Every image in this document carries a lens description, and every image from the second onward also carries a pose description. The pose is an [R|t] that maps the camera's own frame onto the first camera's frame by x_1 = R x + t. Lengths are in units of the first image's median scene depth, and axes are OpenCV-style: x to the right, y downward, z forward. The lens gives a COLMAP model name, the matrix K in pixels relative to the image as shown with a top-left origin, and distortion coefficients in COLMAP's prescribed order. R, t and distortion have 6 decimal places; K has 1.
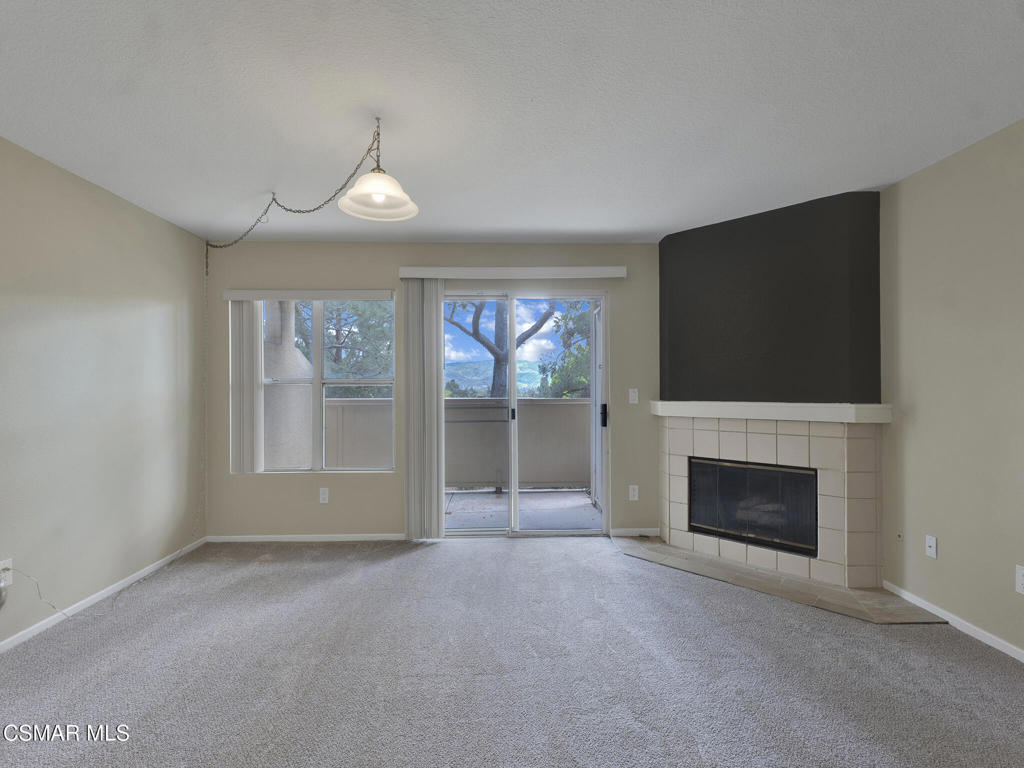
lens RADIAL K [[458.3, 0, 508.3], [0, 458.3, 384.9], [0, 0, 1]] dist [0.000756, -0.000300]
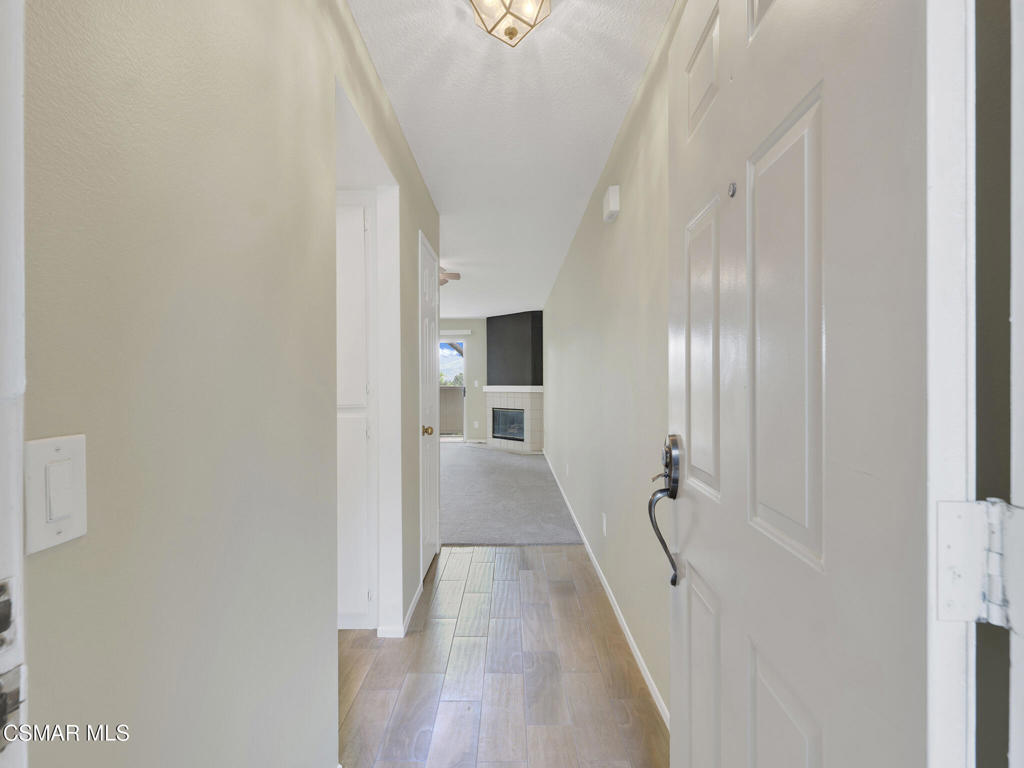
lens RADIAL K [[458.3, 0, 508.3], [0, 458.3, 384.9], [0, 0, 1]] dist [0.000756, -0.000300]
pose [[0.999390, -0.002137, -0.034848, 0.574429], [0.002756, 0.999839, 0.017709, -0.012590], [0.034805, -0.017794, 0.999236, -1.498561]]
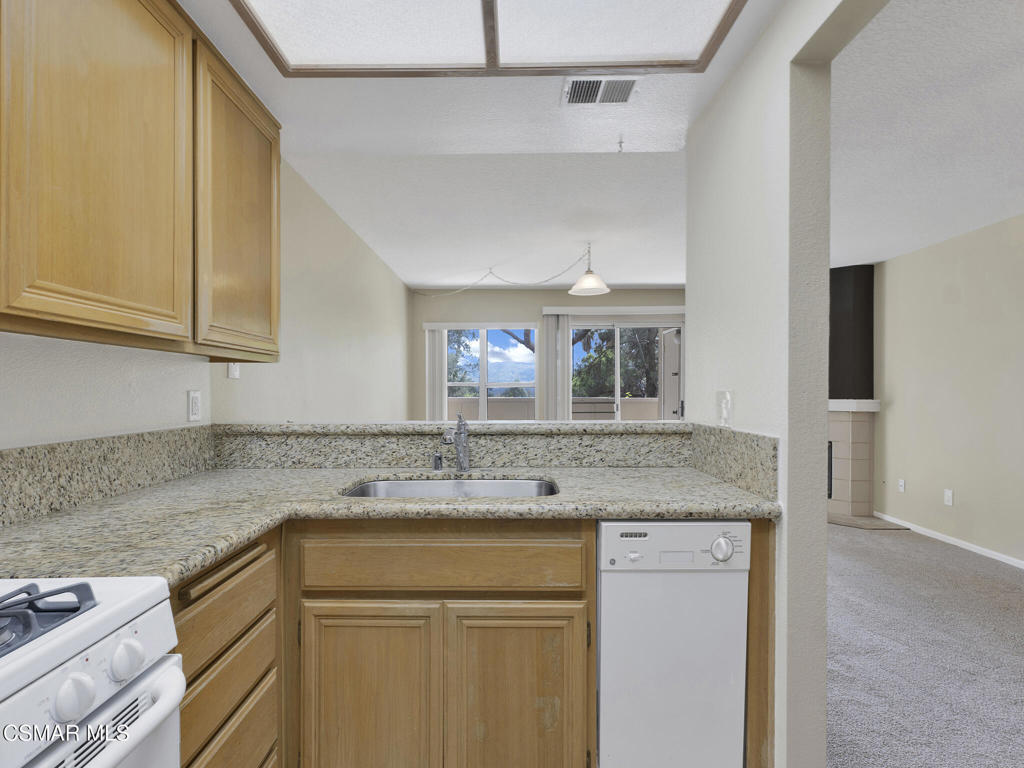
lens RADIAL K [[462.9, 0, 497.7], [0, 462.9, 393.5], [0, 0, 1]] dist [-0.000862, -0.000249]
pose [[0.999112, 0.003270, -0.042014, -0.337597], [-0.002654, 0.999888, 0.014725, -0.000484], [0.042057, -0.014600, 0.999009, -0.526039]]
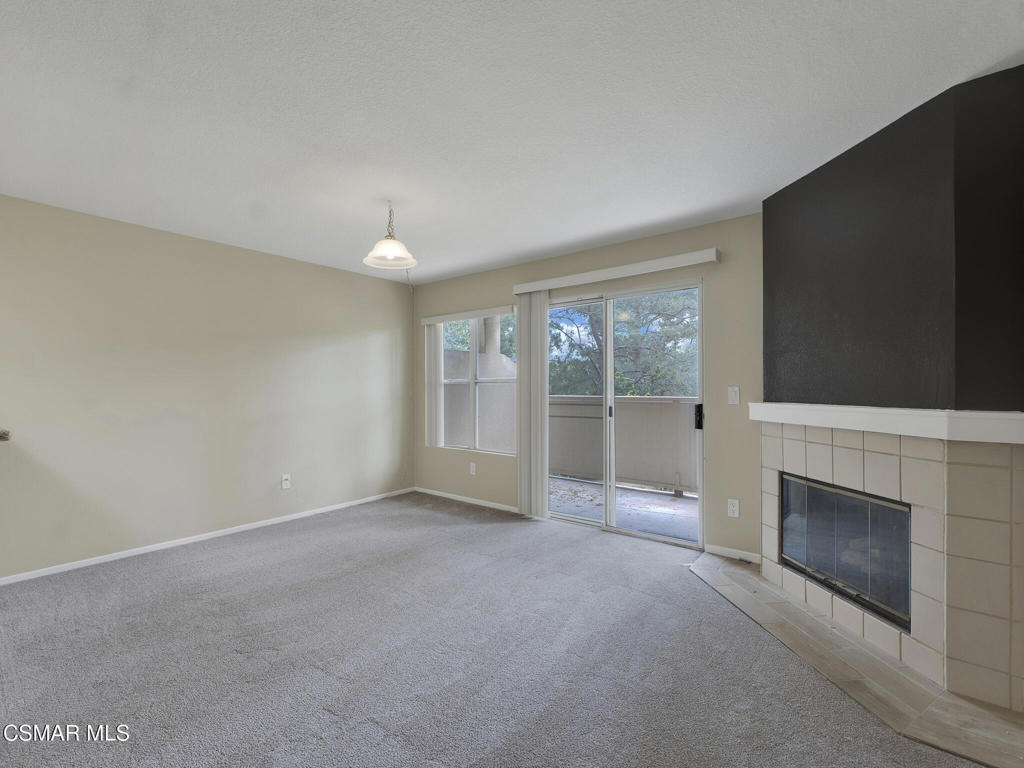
lens RADIAL K [[458.3, 0, 508.3], [0, 458.3, 384.9], [0, 0, 1]] dist [0.000756, -0.000300]
pose [[0.765262, -0.000939, -0.643718, 0.556163], [0.003454, 0.999991, 0.002648, 0.000177], [0.643709, -0.004250, 0.765258, 0.075260]]
